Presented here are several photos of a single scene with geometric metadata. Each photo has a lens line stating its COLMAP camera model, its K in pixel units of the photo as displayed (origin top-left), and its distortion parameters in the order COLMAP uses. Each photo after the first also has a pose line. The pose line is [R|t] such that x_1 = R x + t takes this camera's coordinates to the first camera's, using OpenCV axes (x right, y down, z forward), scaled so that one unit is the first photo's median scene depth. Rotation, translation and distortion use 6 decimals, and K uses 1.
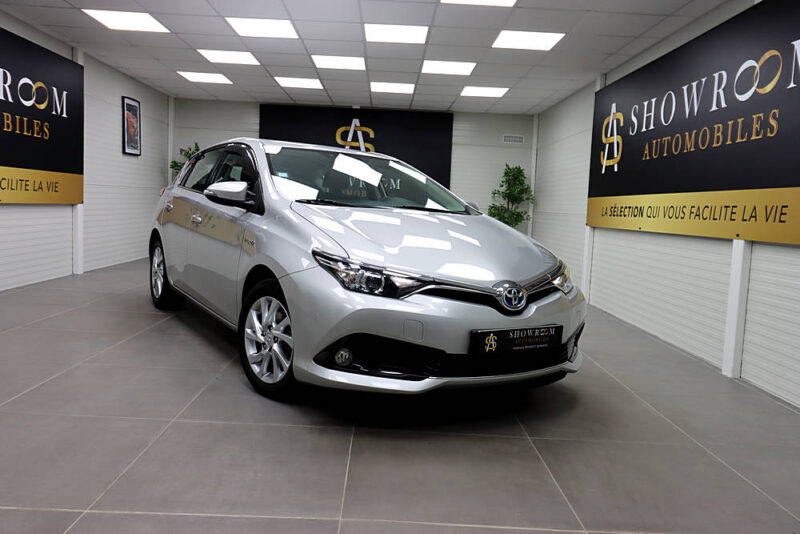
lens RADIAL K [[615.8, 0, 404.0], [0, 615.8, 260.2], [0, 0, 1]] dist [0.010356, -0.000849]
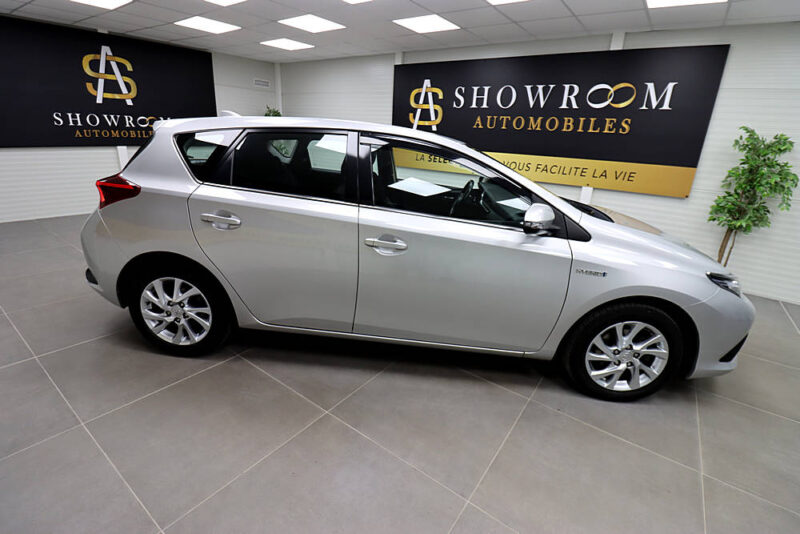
lens RADIAL K [[372.6, 0, 398.6], [0, 372.6, 259.6], [0, 0, 1]] dist [-0.002302, -0.011220]
pose [[0.610964, -0.270894, 0.743868, -0.618063], [0.045791, 0.950152, 0.308407, -0.172419], [-0.790333, -0.154363, 0.592913, 0.649821]]
